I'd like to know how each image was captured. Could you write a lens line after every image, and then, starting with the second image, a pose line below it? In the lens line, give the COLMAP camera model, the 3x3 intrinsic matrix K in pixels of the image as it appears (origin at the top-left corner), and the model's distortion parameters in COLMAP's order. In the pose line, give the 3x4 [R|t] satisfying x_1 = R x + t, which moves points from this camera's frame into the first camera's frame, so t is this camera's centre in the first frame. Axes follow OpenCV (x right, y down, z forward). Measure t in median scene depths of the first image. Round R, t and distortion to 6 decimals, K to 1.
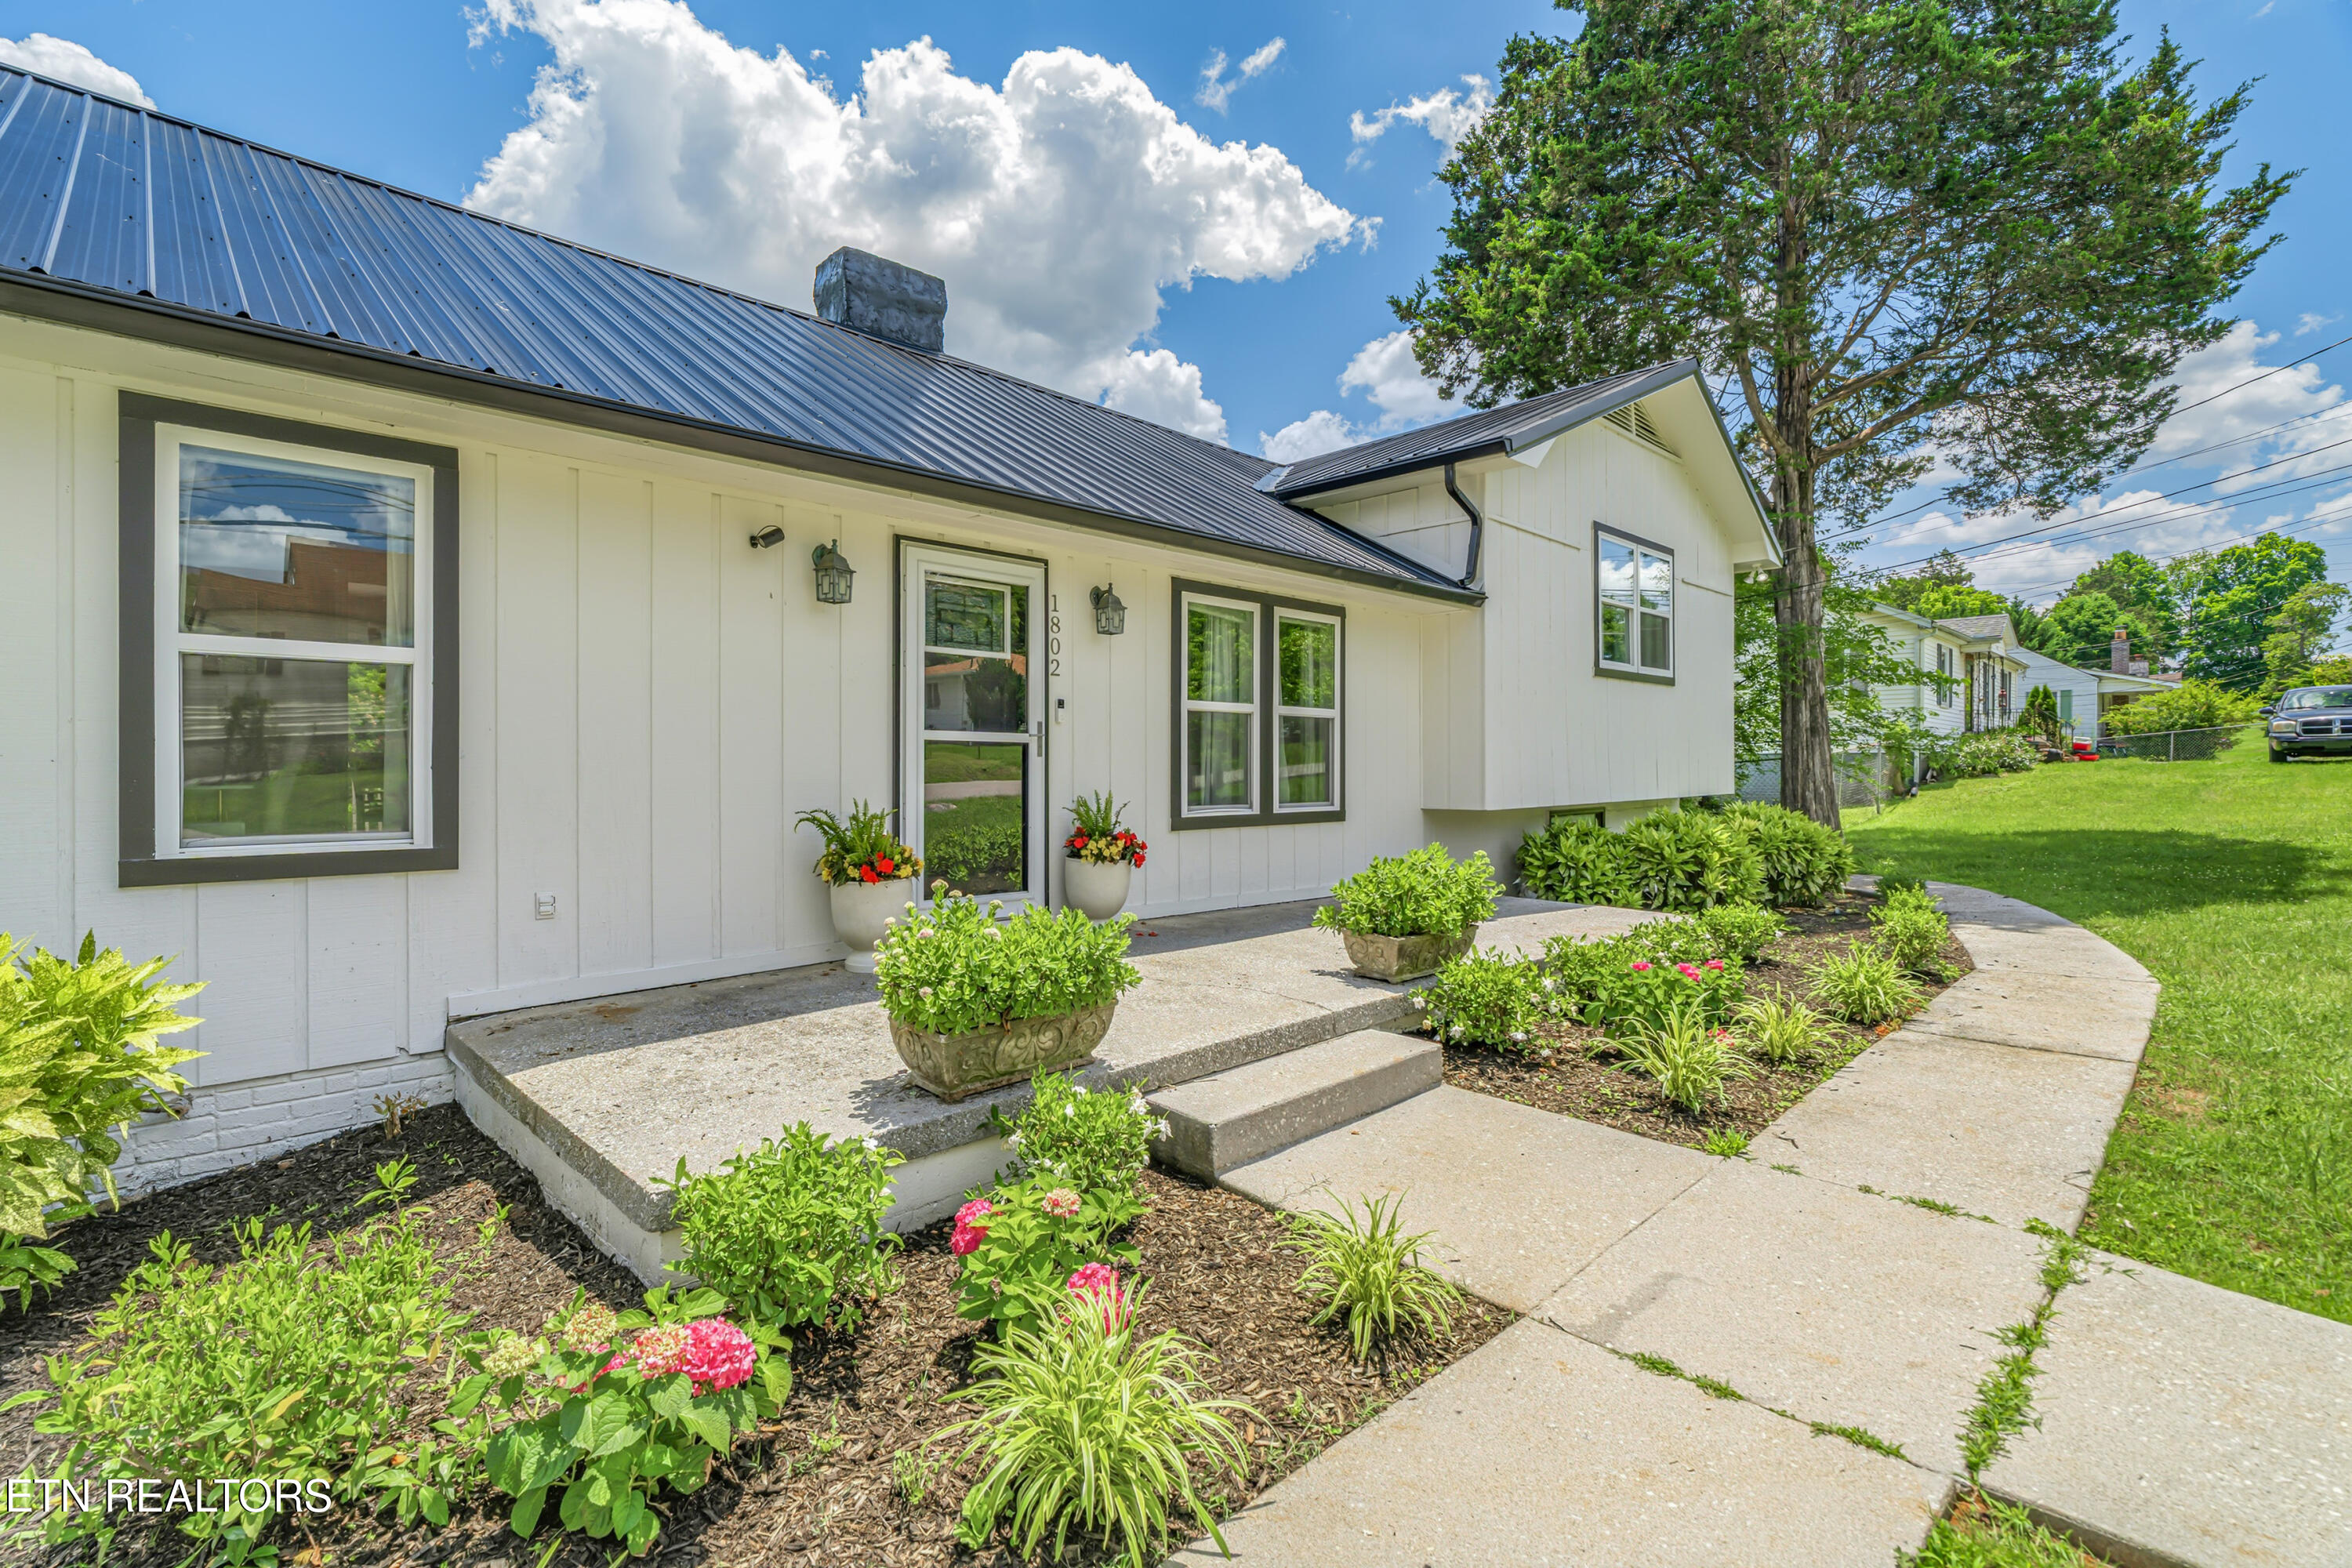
lens RADIAL K [[1059.9, 0, 1163.4], [0, 1059.9, 768.6], [0, 0, 1]] dist [-0.002142, -0.001303]
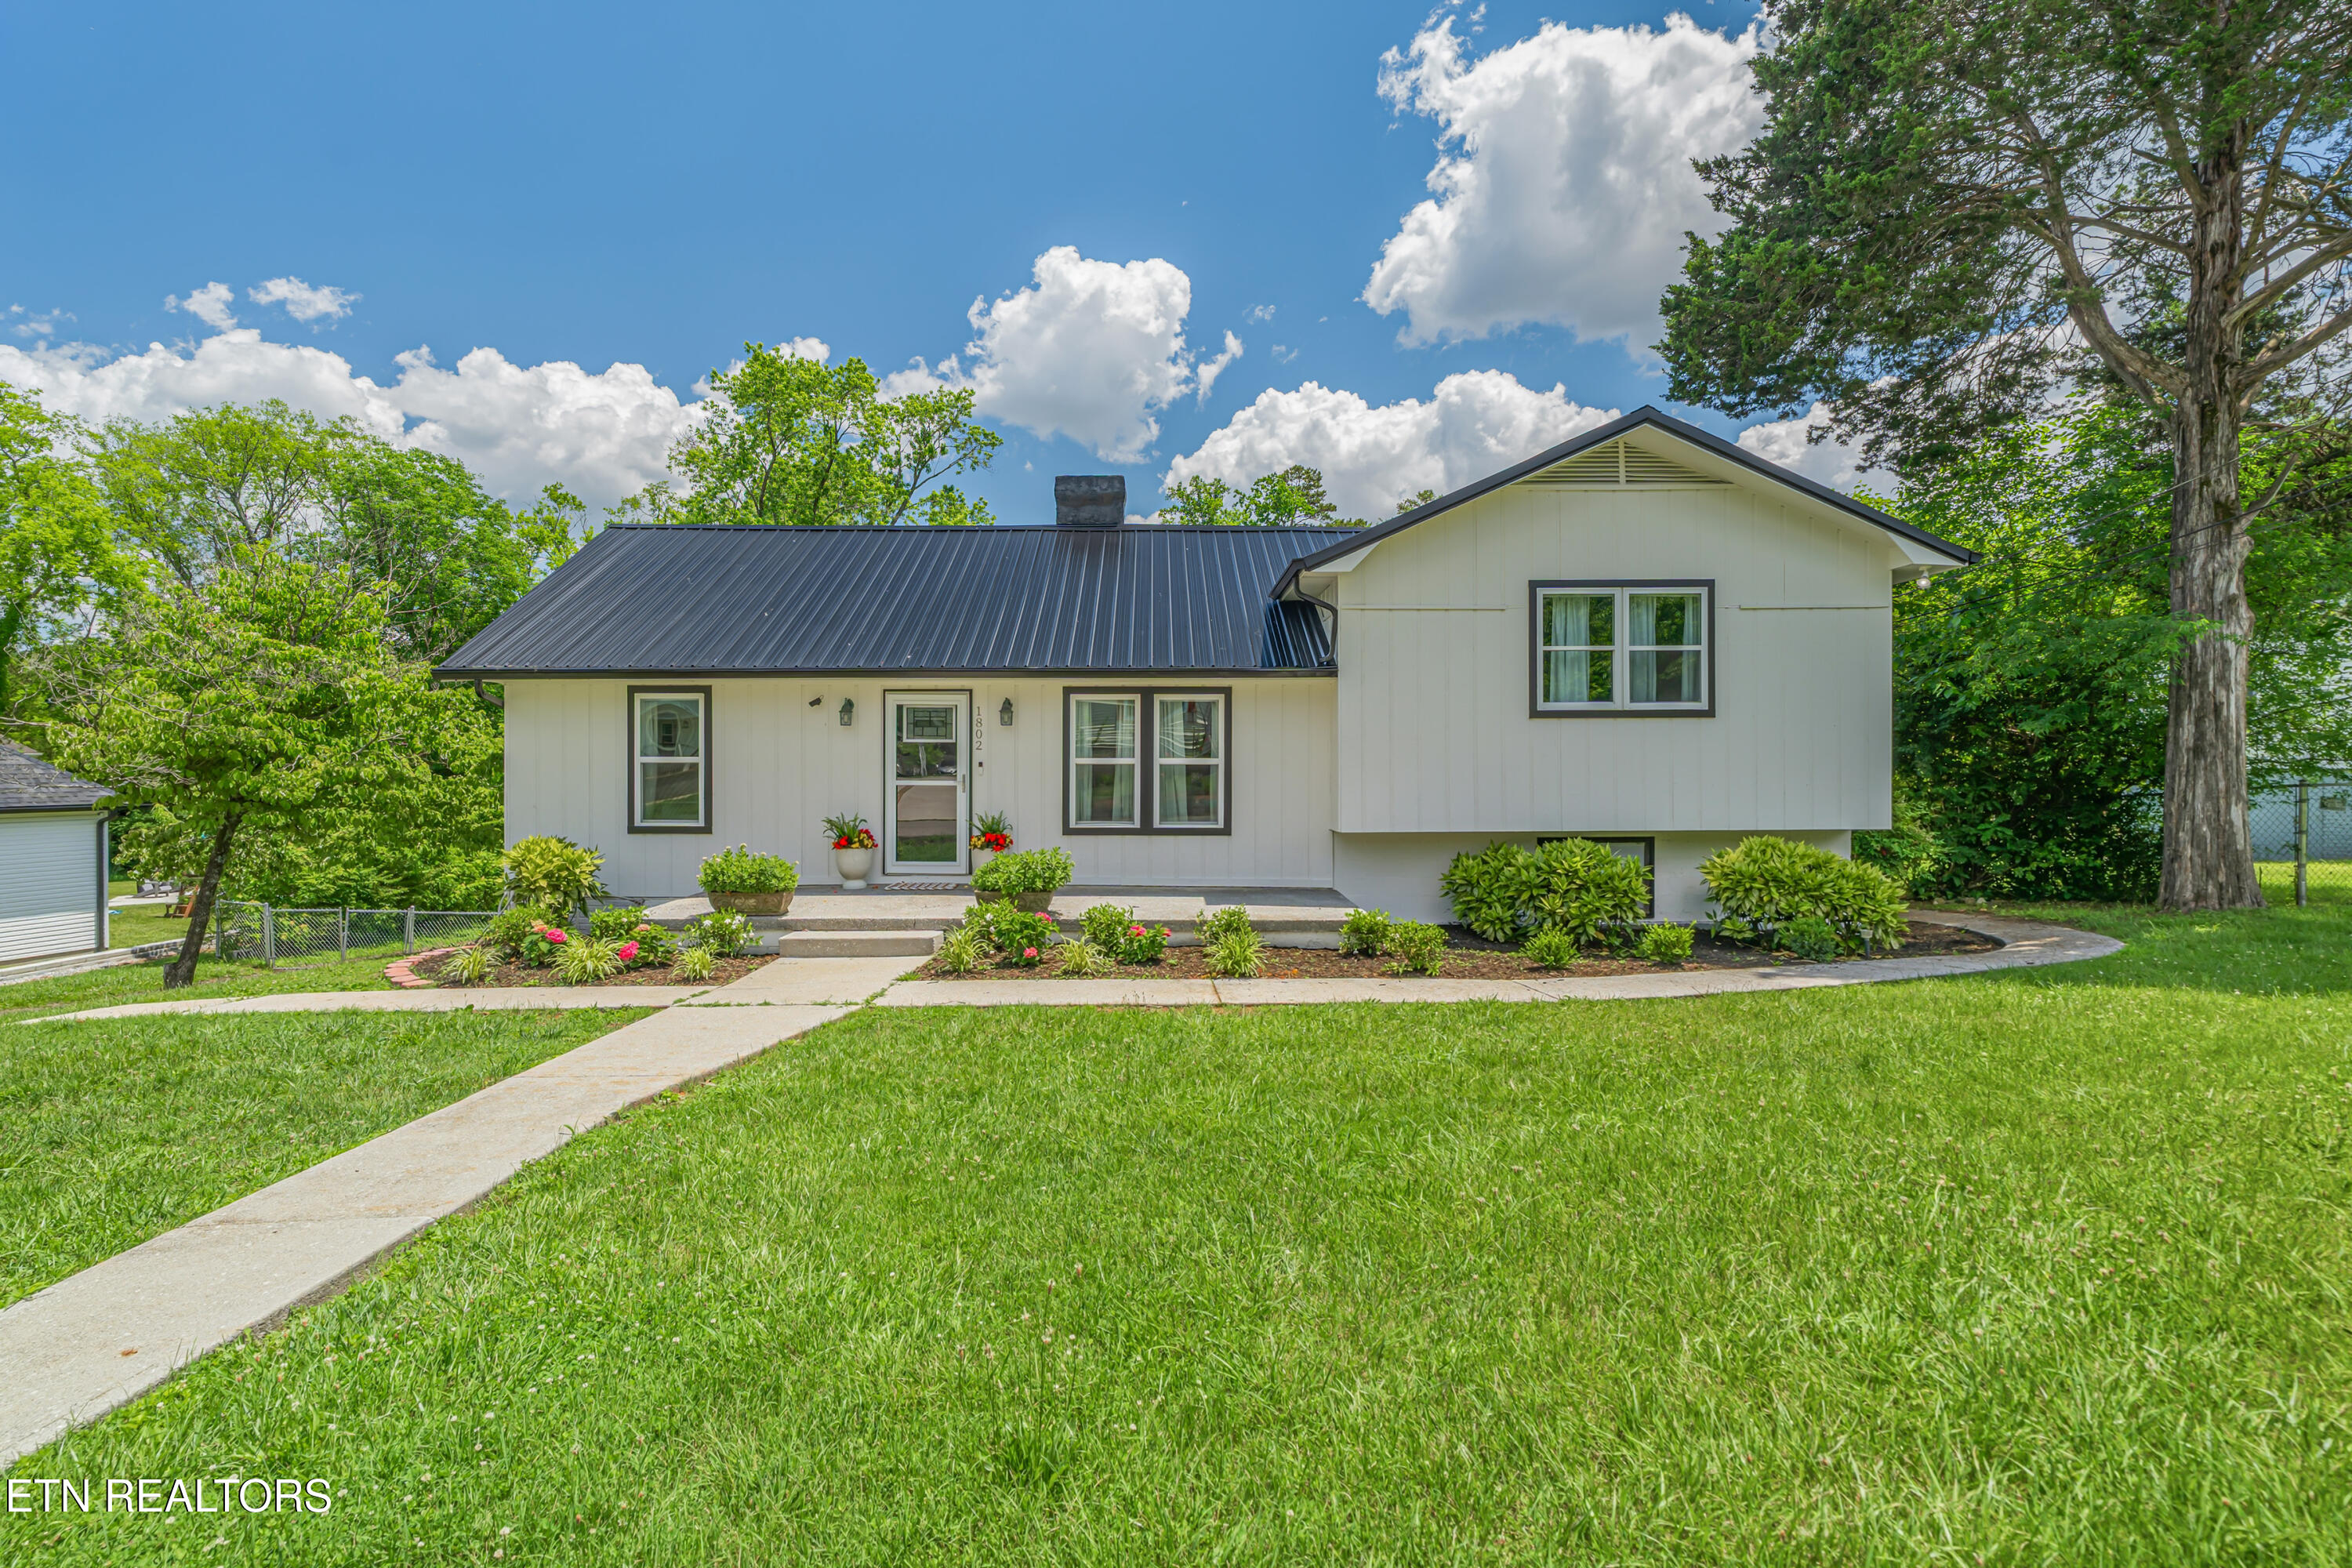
lens RADIAL K [[1059.9, 0, 1176.7], [0, 1059.9, 783.6], [0, 0, 1]] dist [-0.002142, -0.001303]
pose [[0.715628, 0.008066, -0.698435, 1.262117], [-0.000013, 0.999933, 0.011534, -0.041853], [0.698481, -0.008245, 0.715581, -0.092091]]
